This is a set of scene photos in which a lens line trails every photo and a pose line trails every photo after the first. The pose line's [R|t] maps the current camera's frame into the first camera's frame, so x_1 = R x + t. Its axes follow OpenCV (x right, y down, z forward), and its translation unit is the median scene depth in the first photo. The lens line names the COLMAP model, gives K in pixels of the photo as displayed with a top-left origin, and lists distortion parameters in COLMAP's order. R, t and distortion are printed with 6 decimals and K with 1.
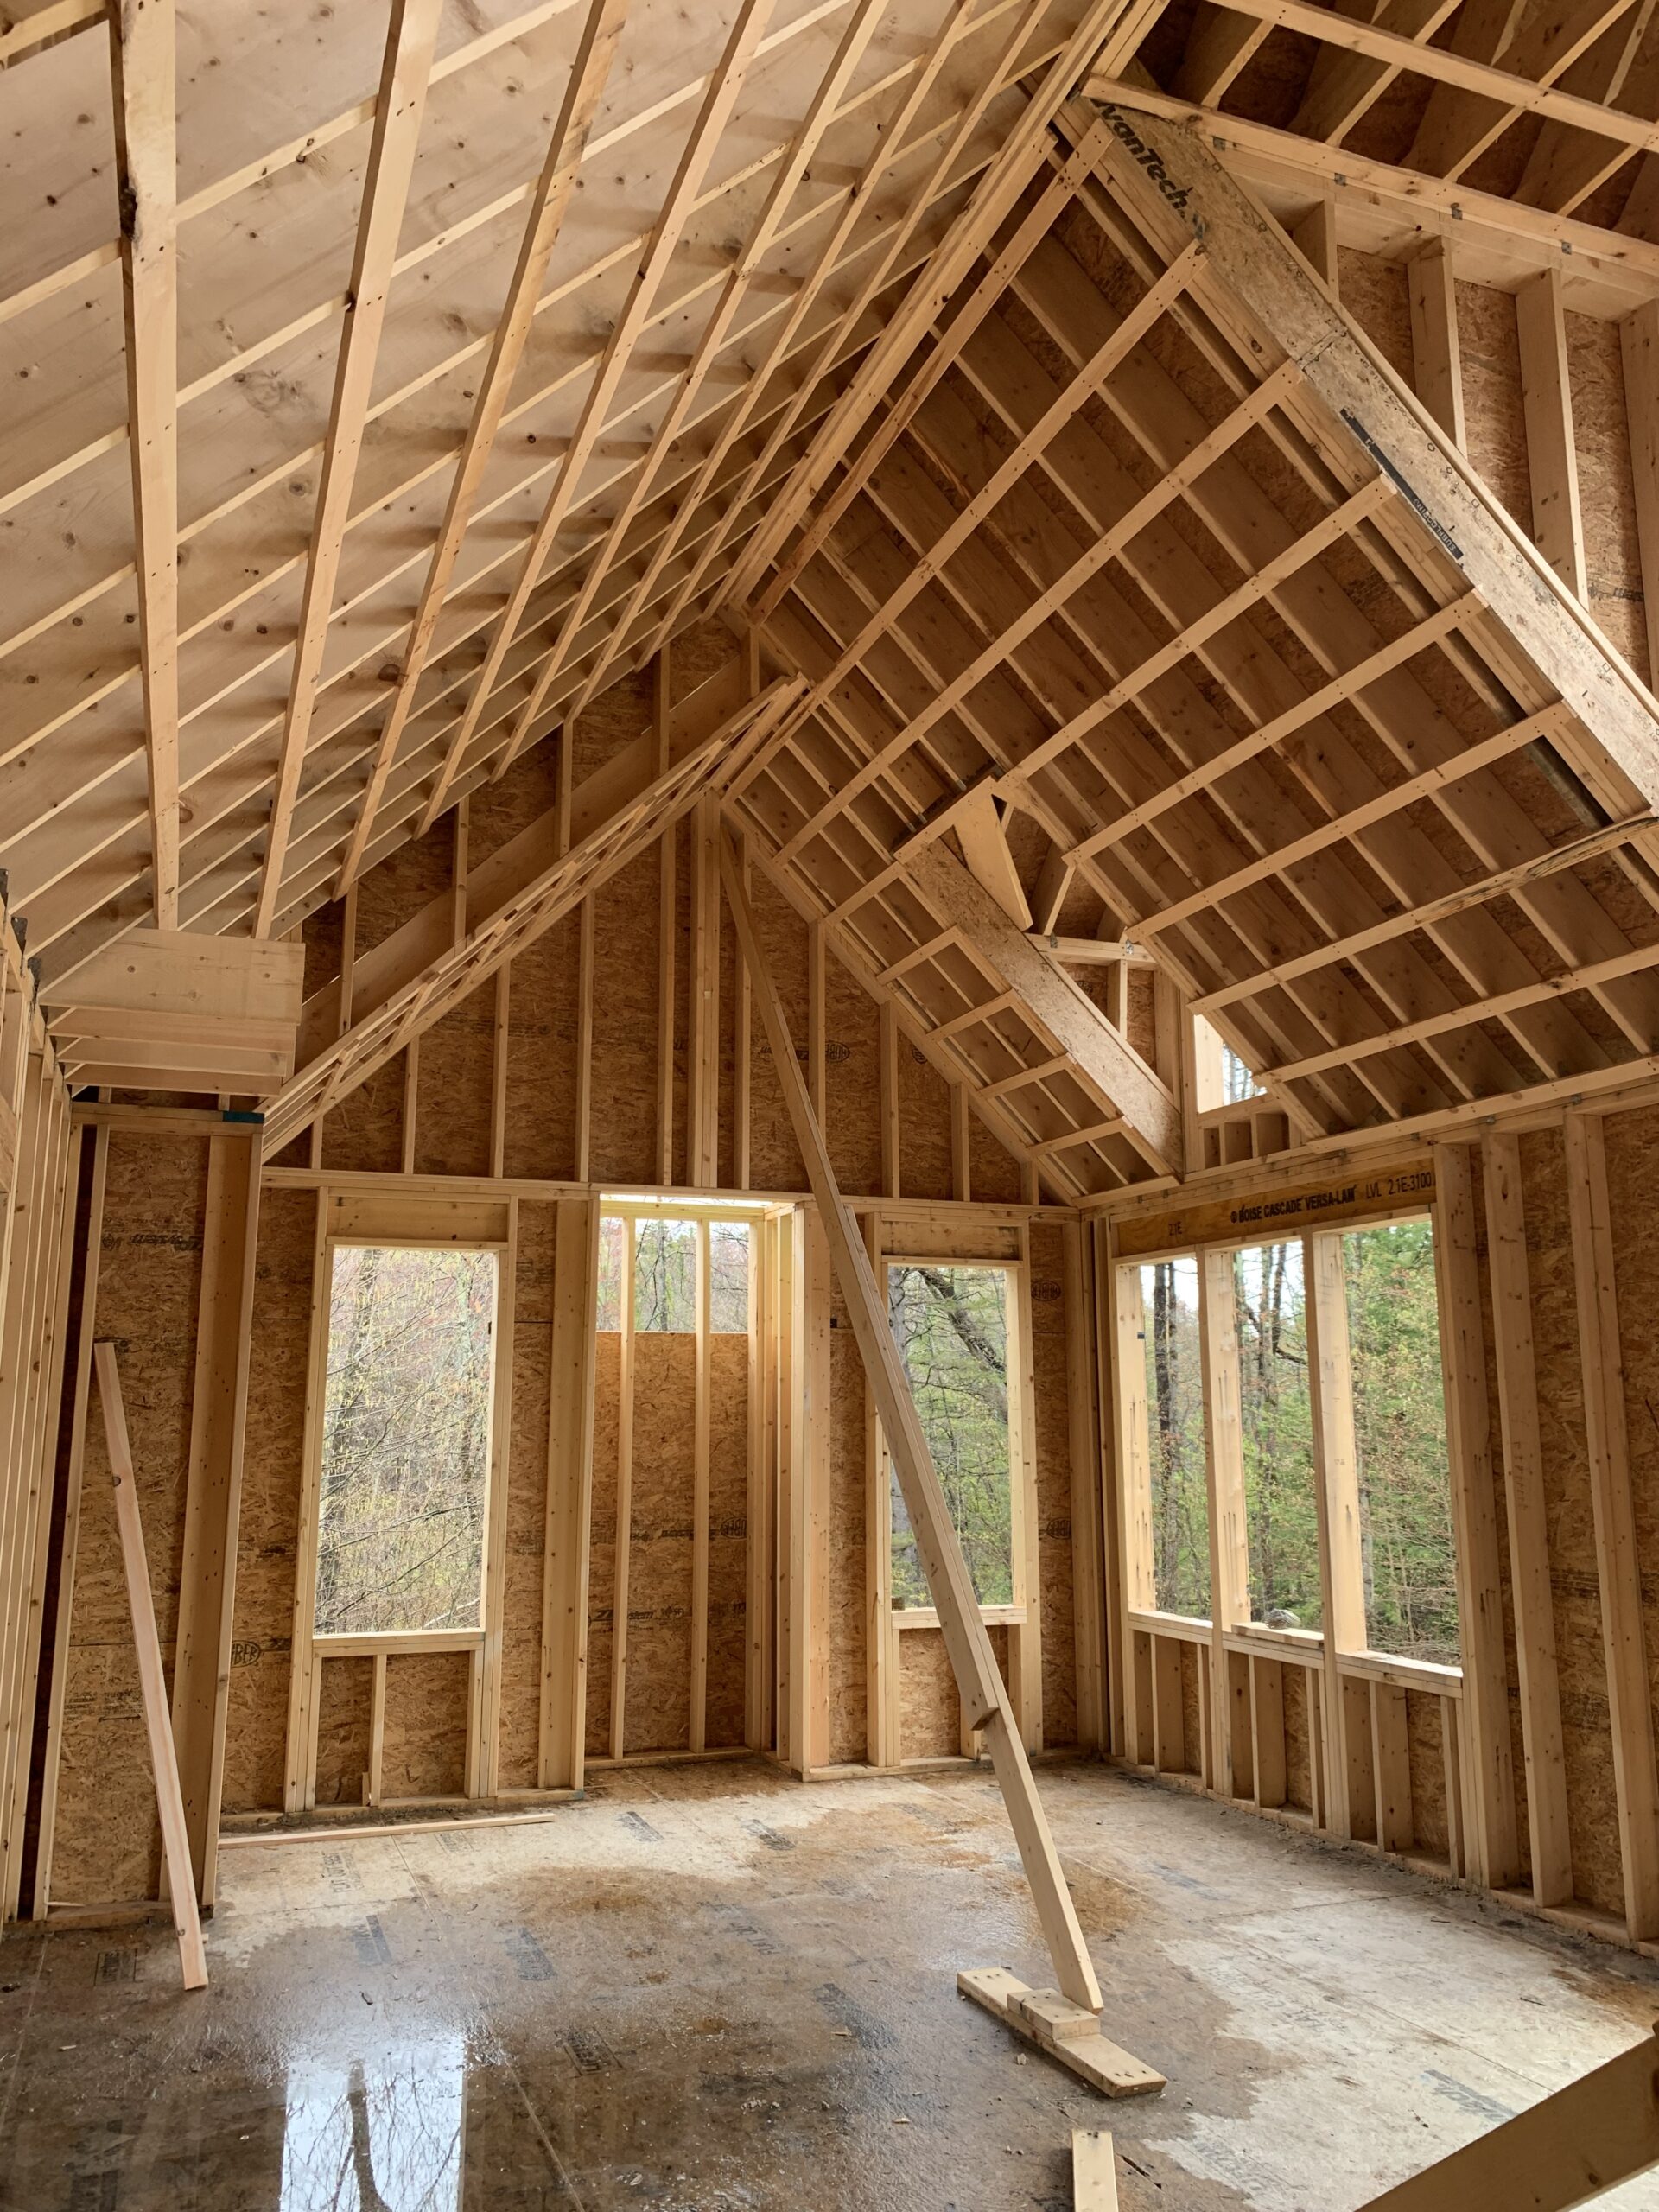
lens RADIAL K [[1695.3, 0, 841.0], [0, 1695.3, 1107.9], [0, 0, 1]] dist [0.013960, -0.006355]
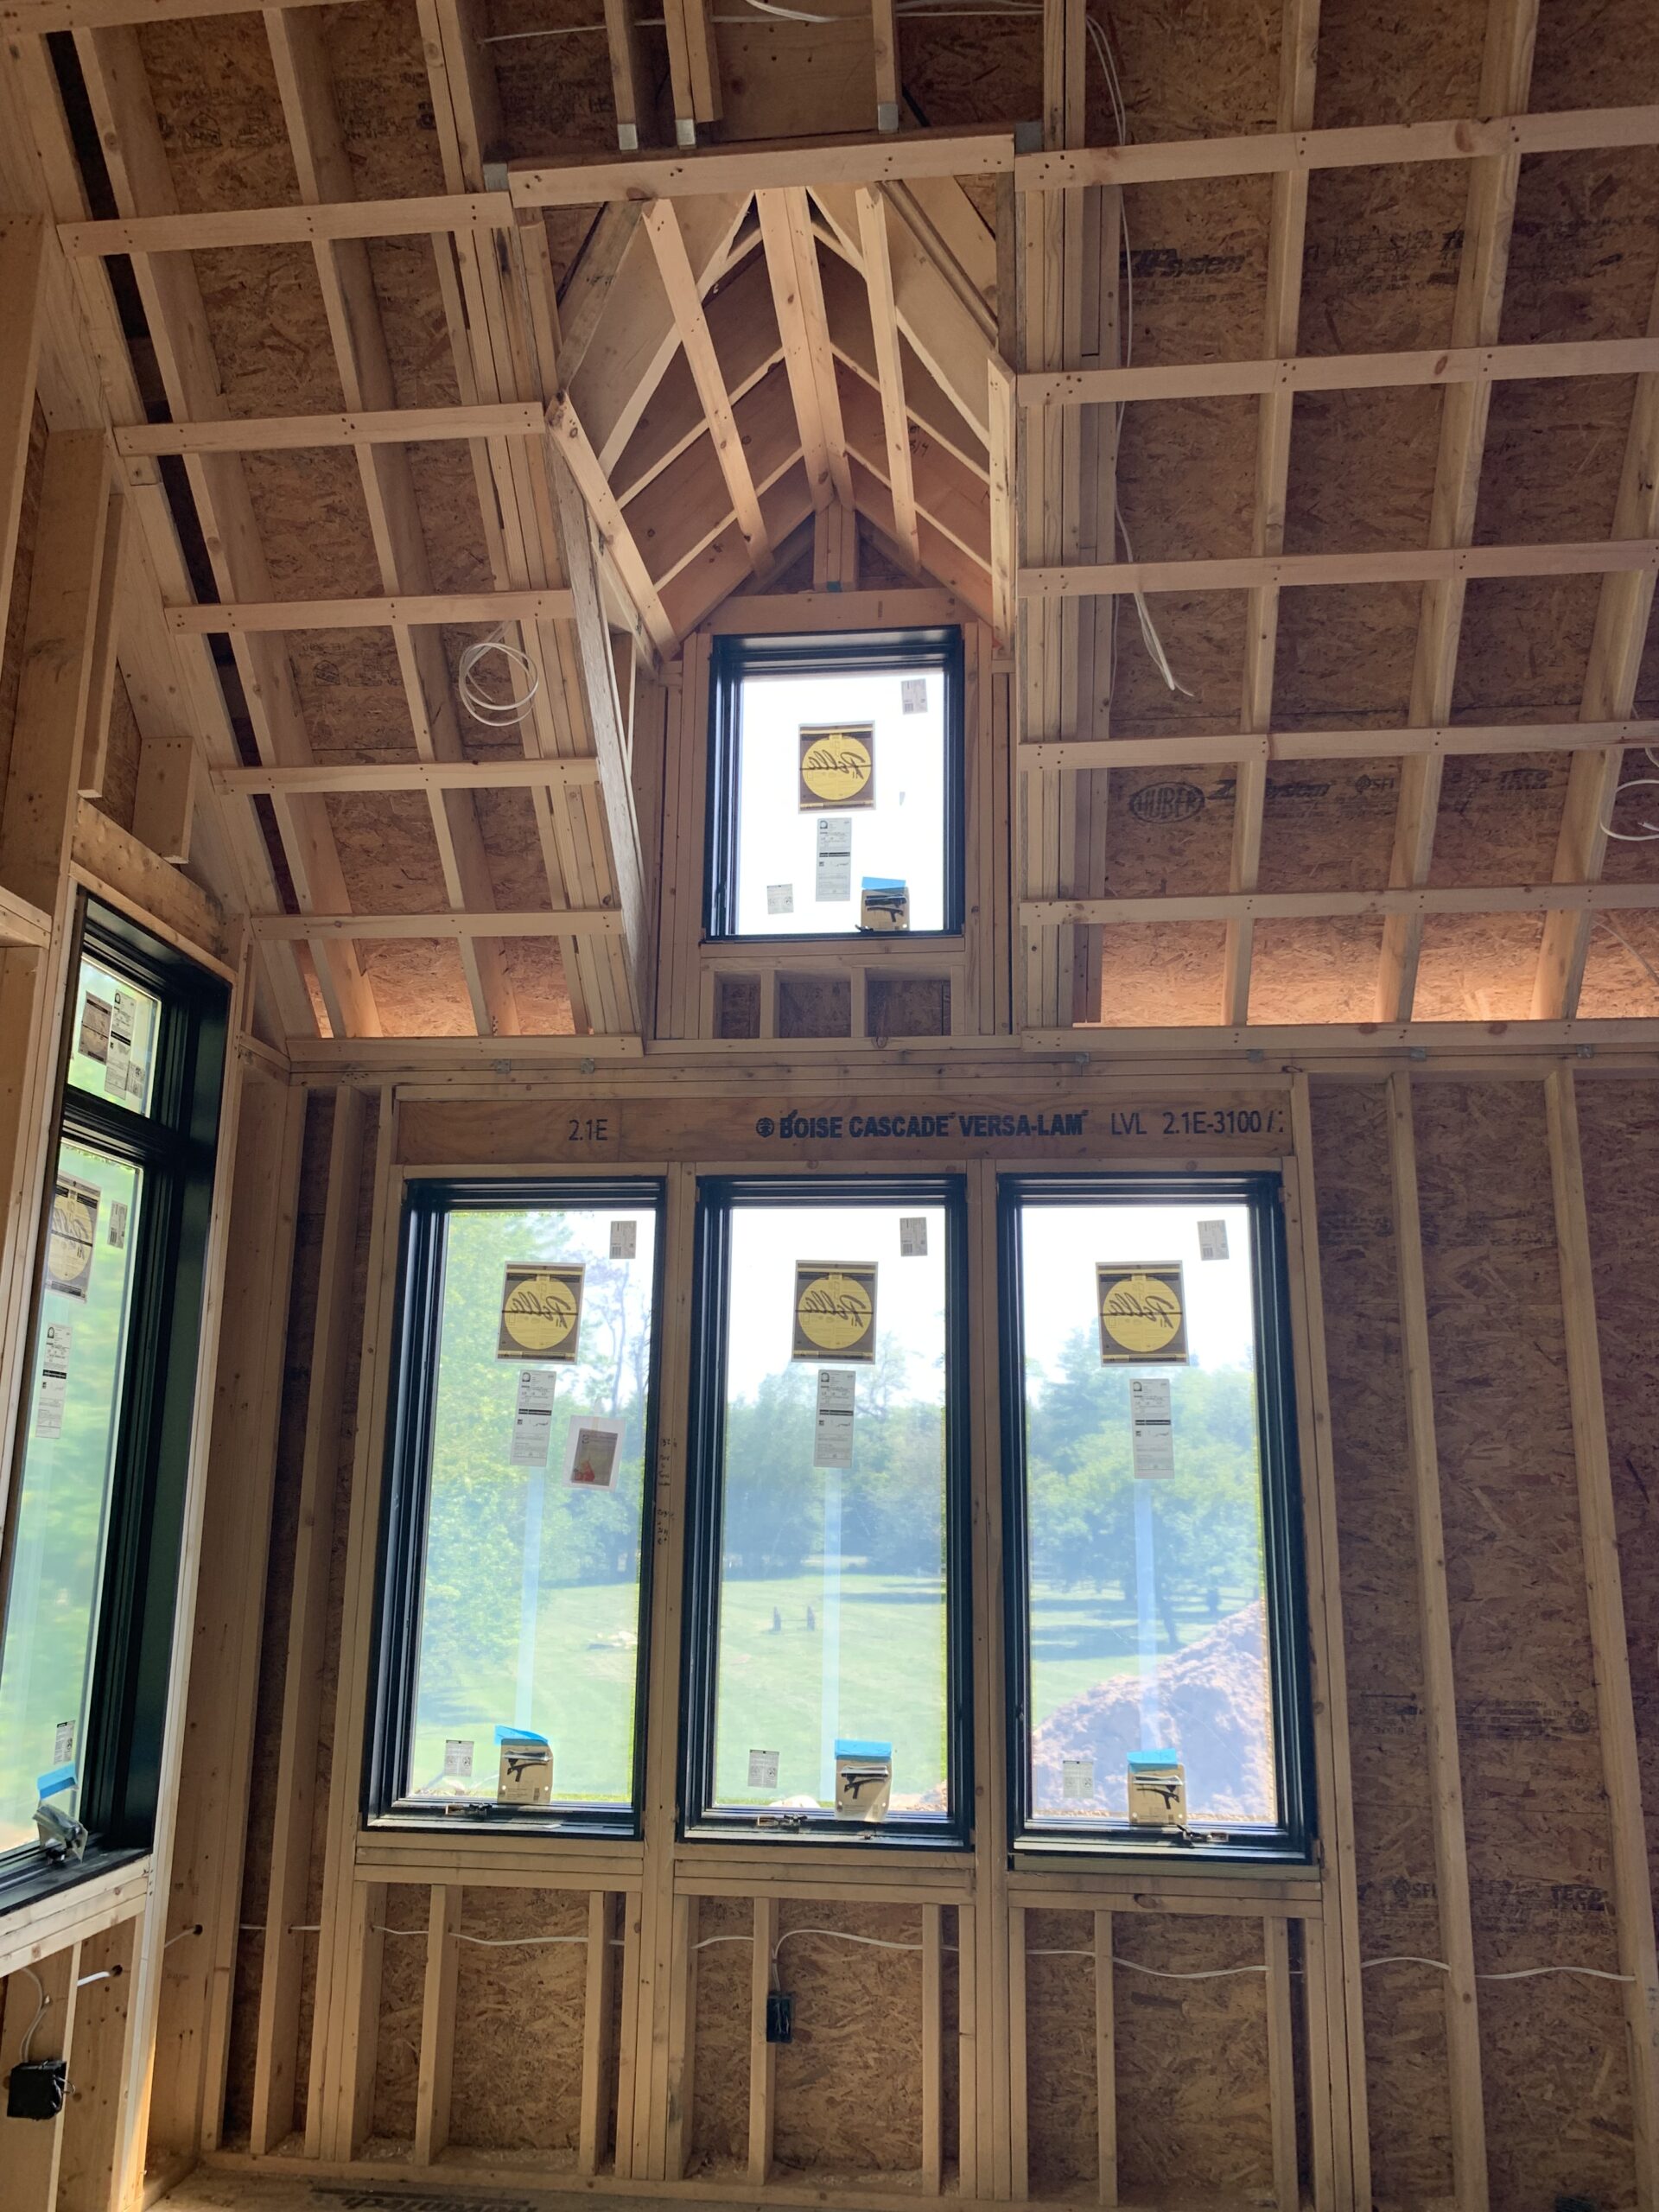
lens RADIAL K [[1695.3, 0, 829.5], [0, 1695.3, 1118.6], [0, 0, 1]] dist [0.013960, -0.006355]
pose [[0.461733, 0.198776, 0.864460, -0.369648], [-0.175733, 0.975749, -0.130502, 0.186295], [-0.869437, -0.091657, 0.485467, 0.965572]]
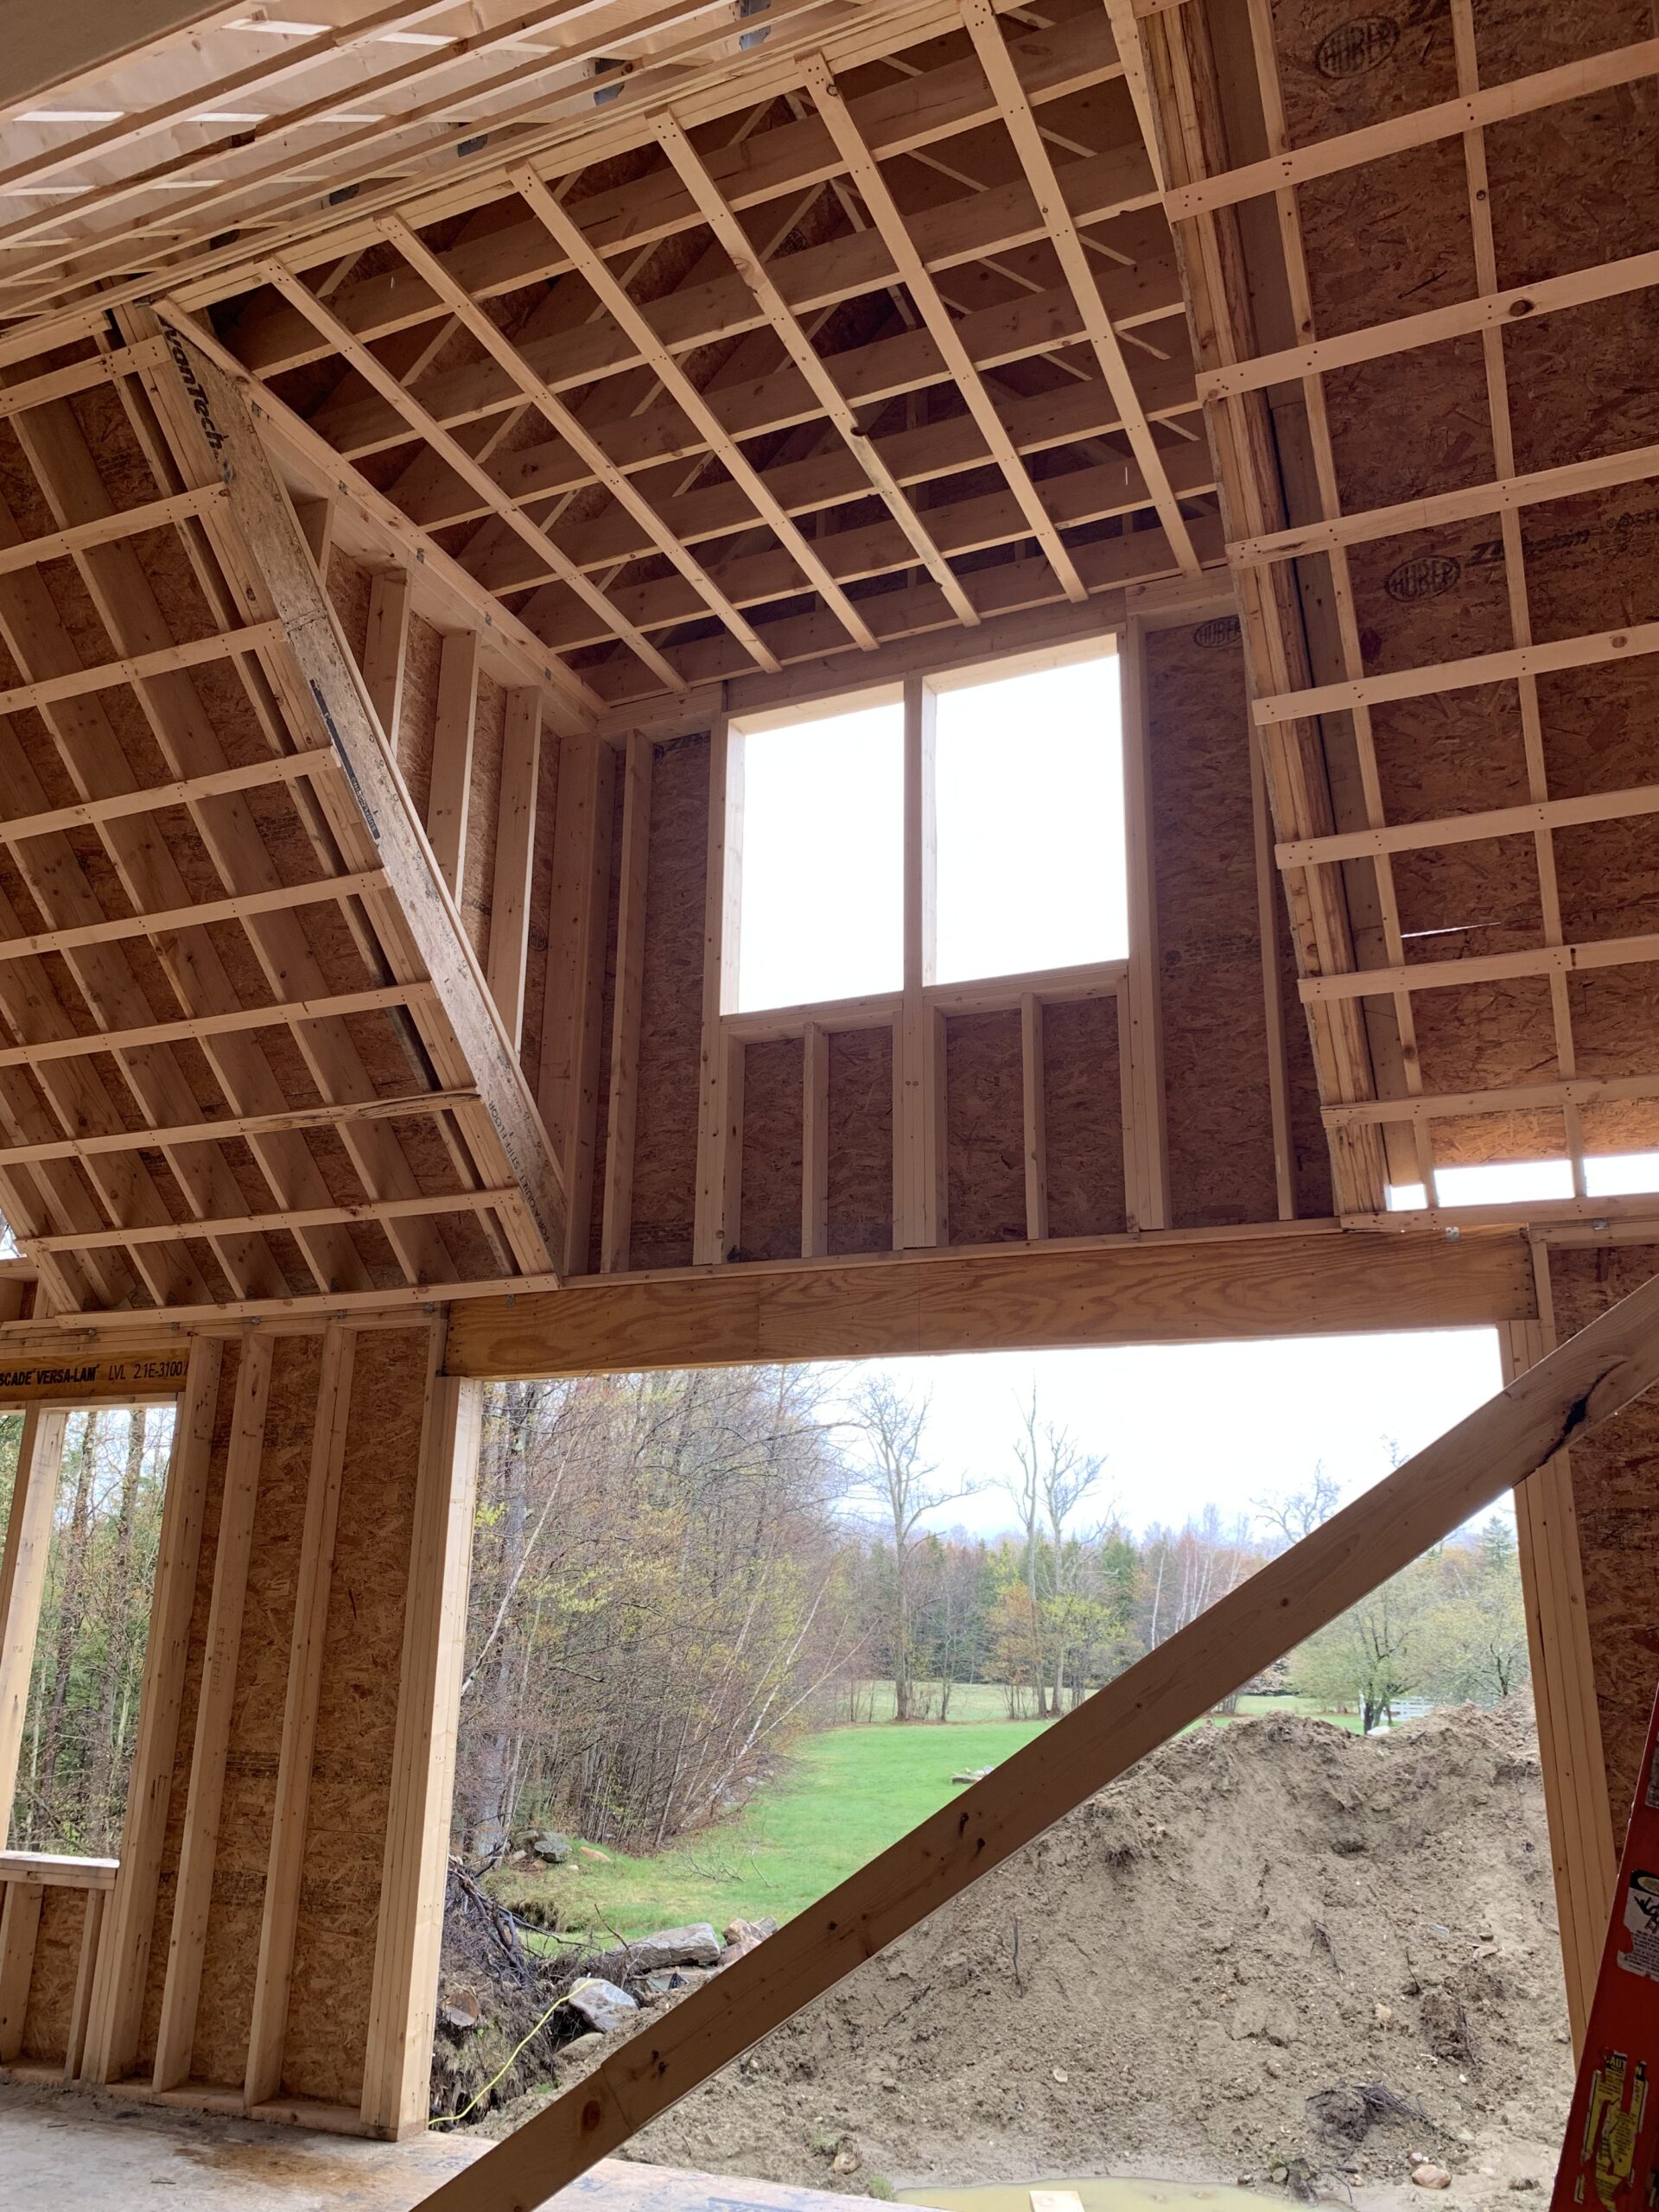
lens RADIAL K [[1695.3, 0, 835.3], [0, 1695.3, 1111.8], [0, 0, 1]] dist [0.013960, -0.006355]
pose [[0.700405, 0.217151, 0.679911, -0.134078], [-0.145263, 0.976026, -0.162083, -0.001282], [-0.698807, 0.014758, 0.715158, -0.030821]]
